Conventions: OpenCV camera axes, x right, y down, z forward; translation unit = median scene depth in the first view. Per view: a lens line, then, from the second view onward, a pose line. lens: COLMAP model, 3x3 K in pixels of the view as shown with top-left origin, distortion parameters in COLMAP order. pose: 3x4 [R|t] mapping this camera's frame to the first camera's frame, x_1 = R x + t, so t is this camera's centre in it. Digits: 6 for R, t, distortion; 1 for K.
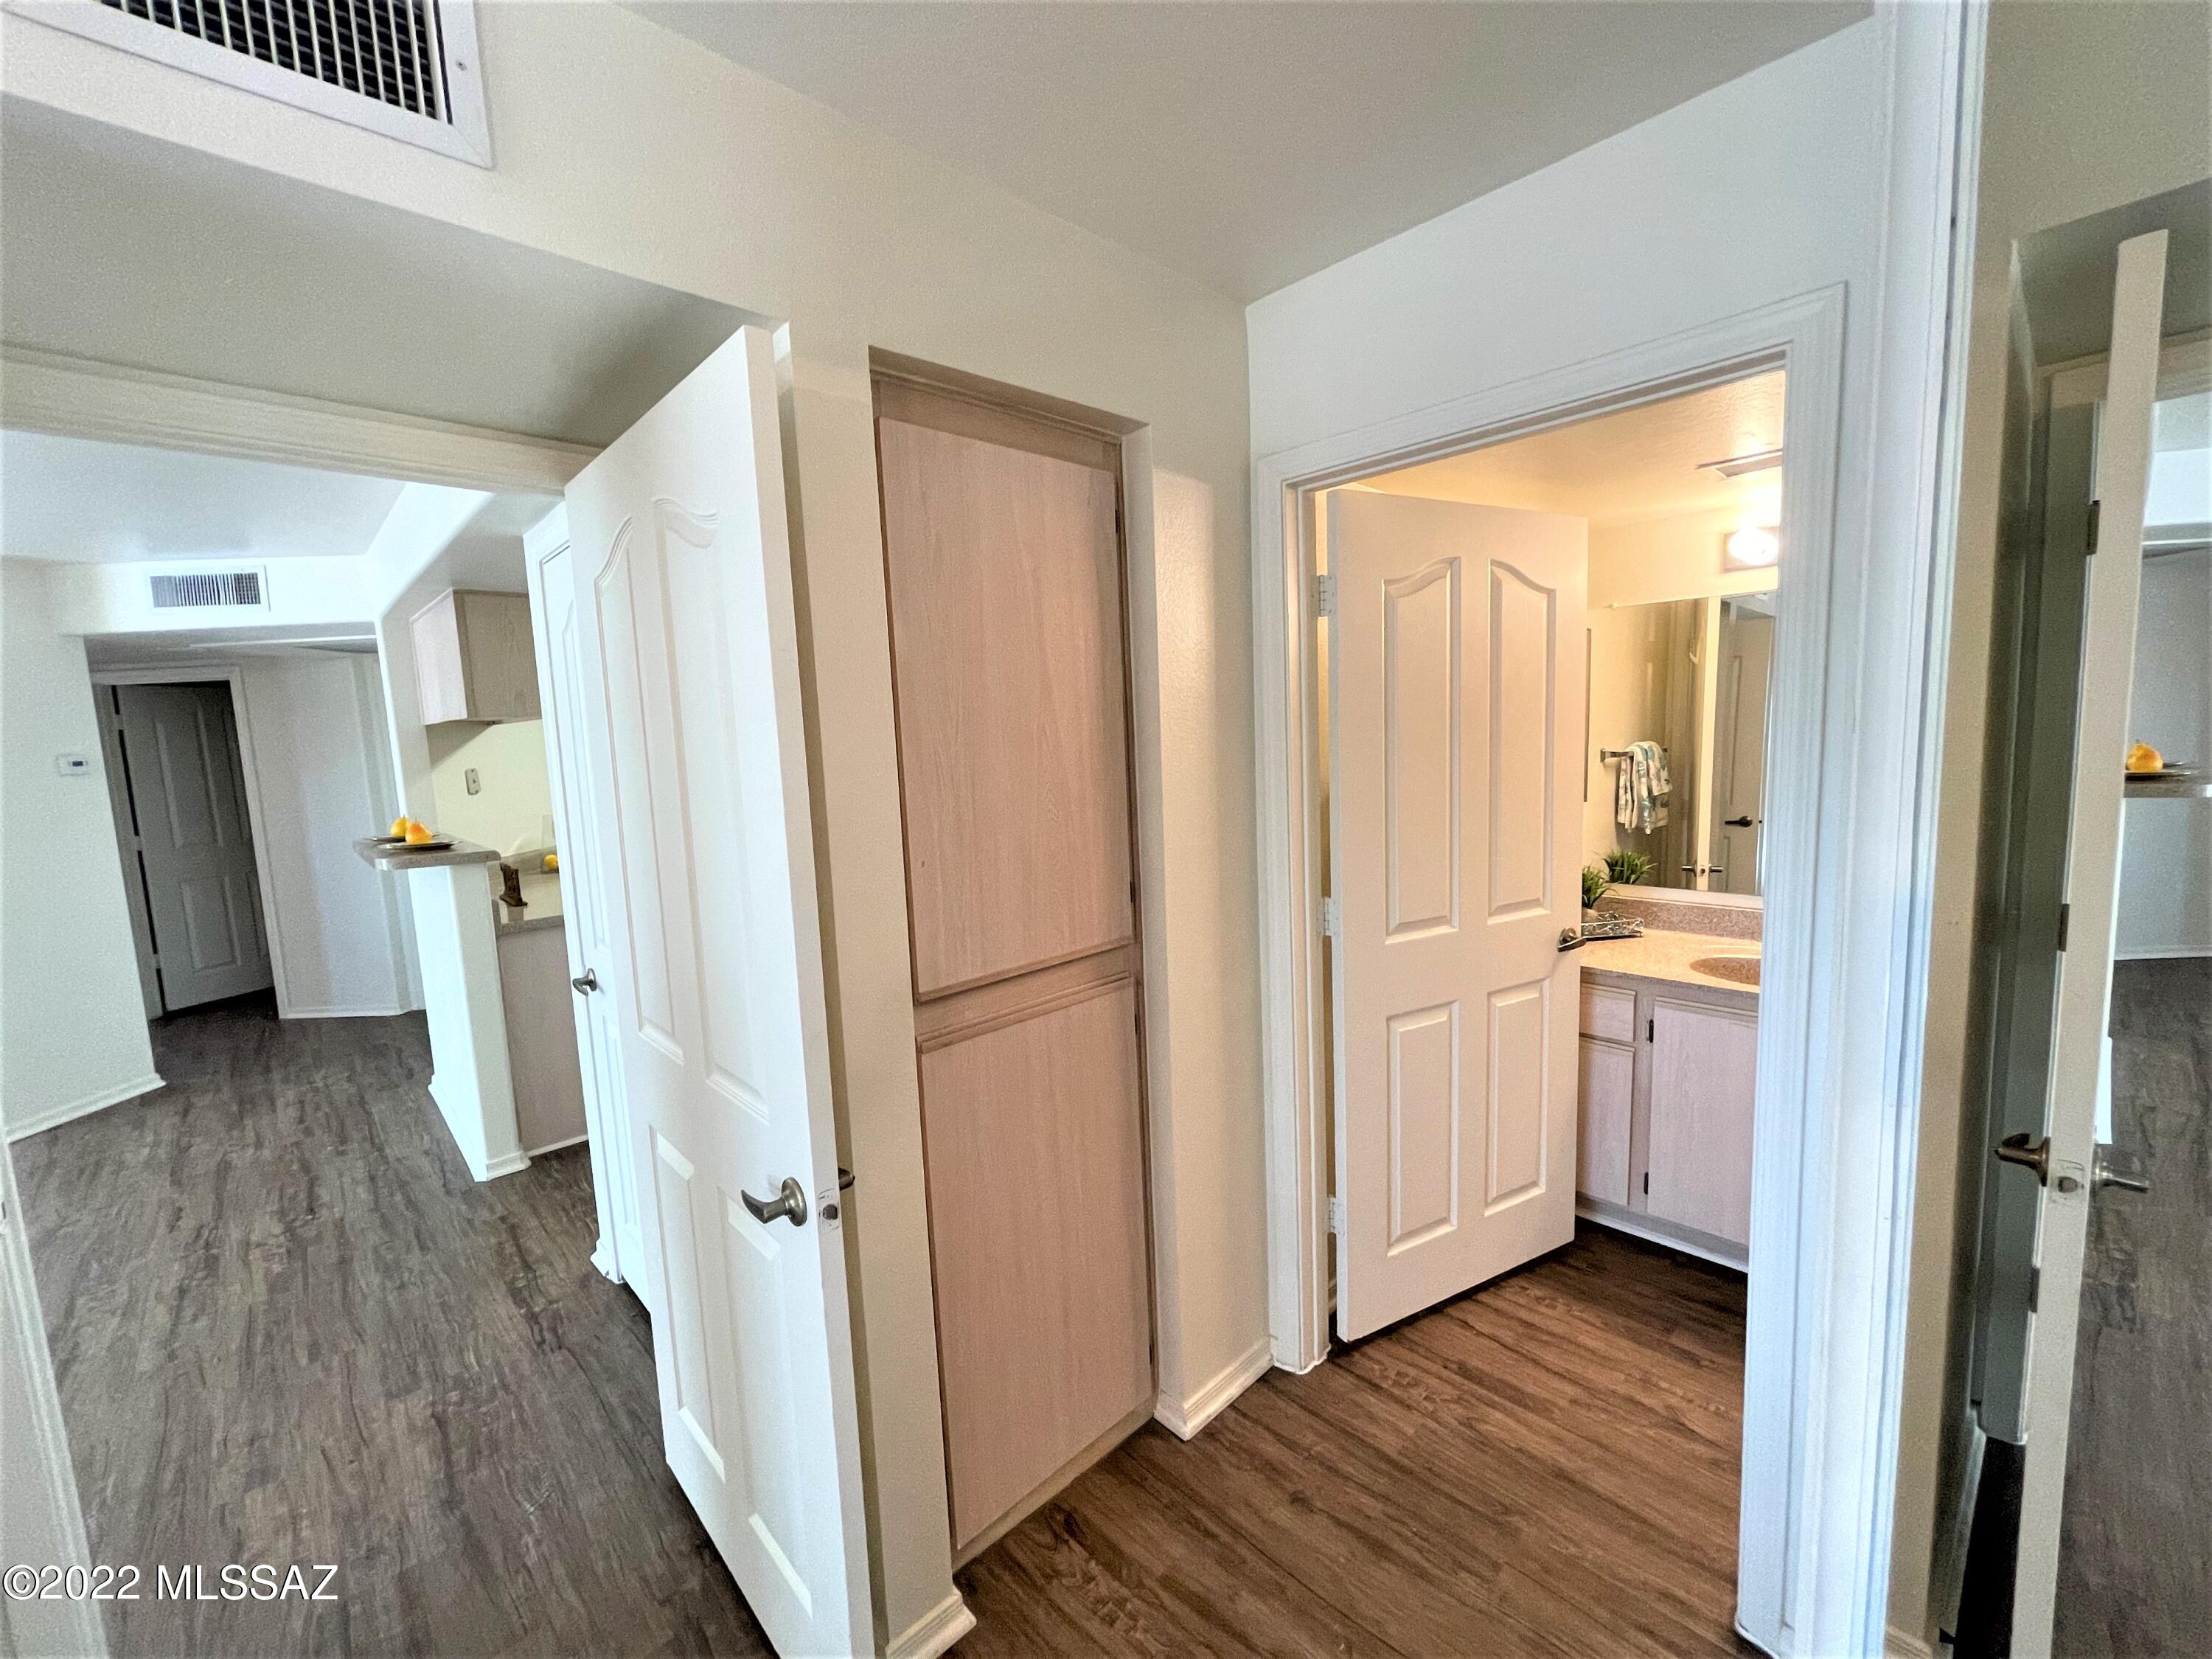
lens RADIAL K [[887.3, 0, 1103.8], [0, 887.3, 833.8], [0, 0, 1]] dist [0.000687, -0.002316]
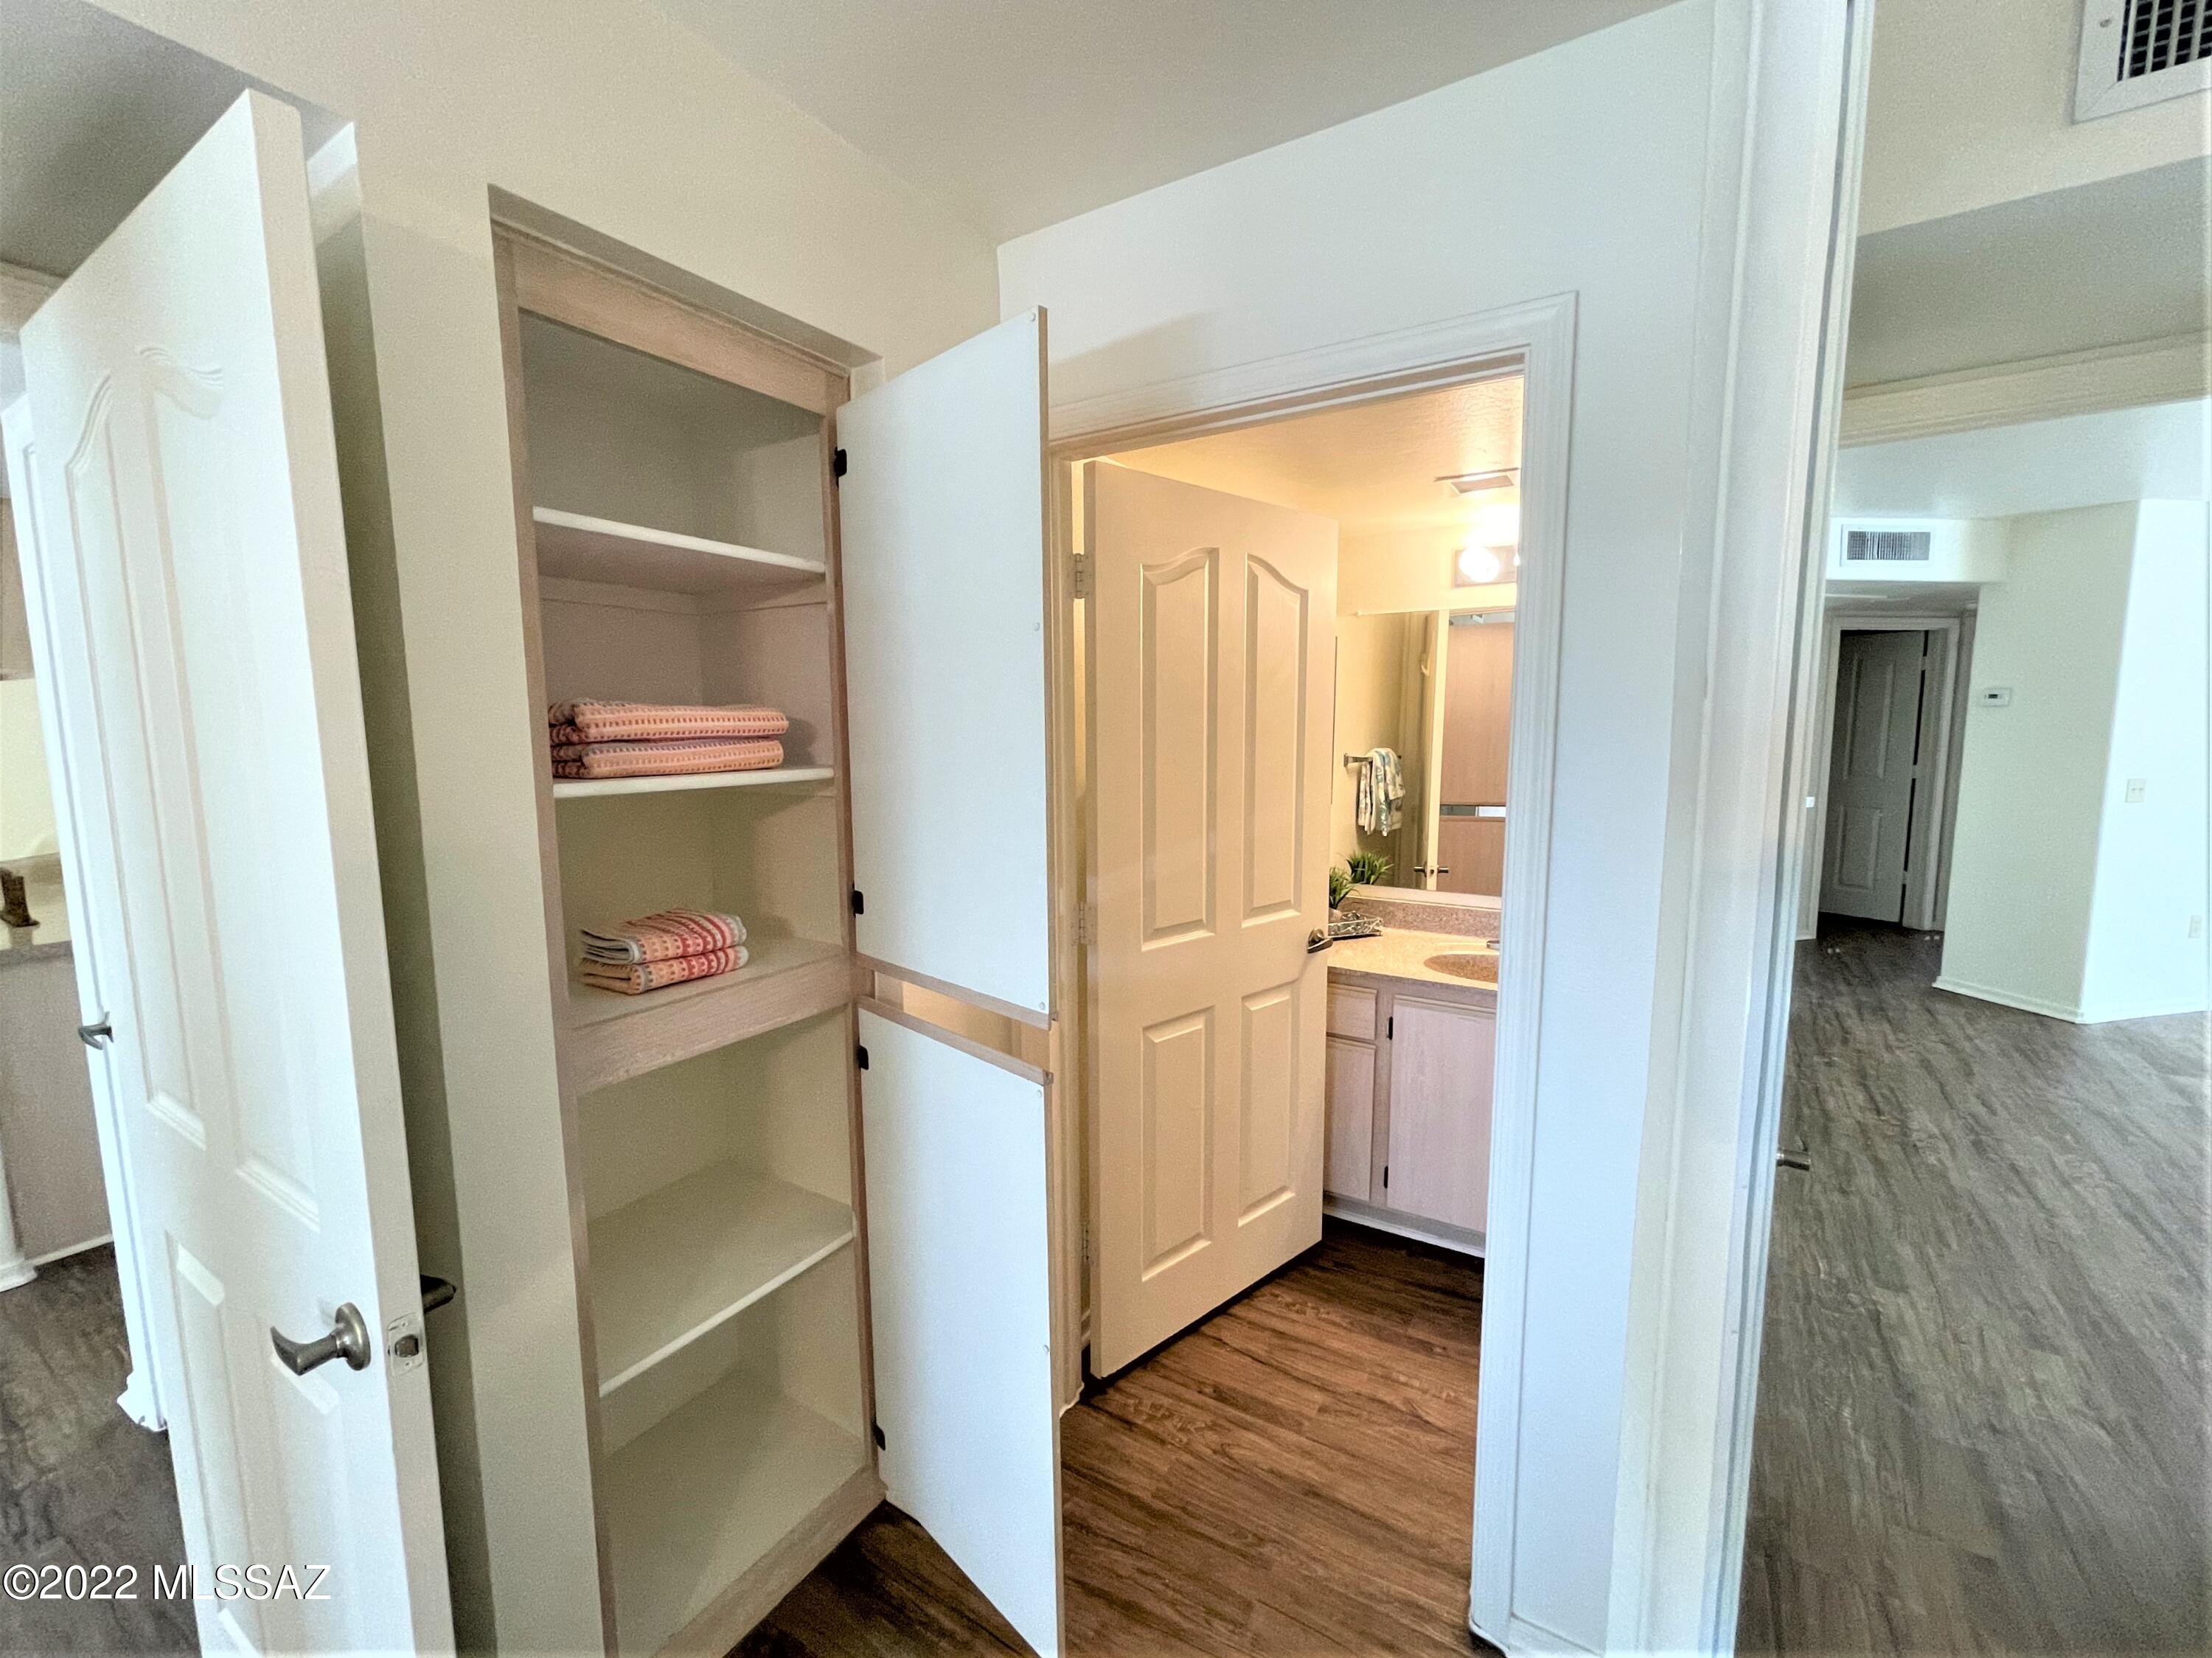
lens RADIAL K [[887.2, 0, 1103.8], [0, 887.2, 833.3], [0, 0, 1]] dist [0.000687, -0.002316]
pose [[0.967791, 0.005988, 0.251685, 0.039296], [-0.005512, 0.999981, -0.002600, 0.001831], [-0.251696, 0.001129, 0.967806, 0.096907]]
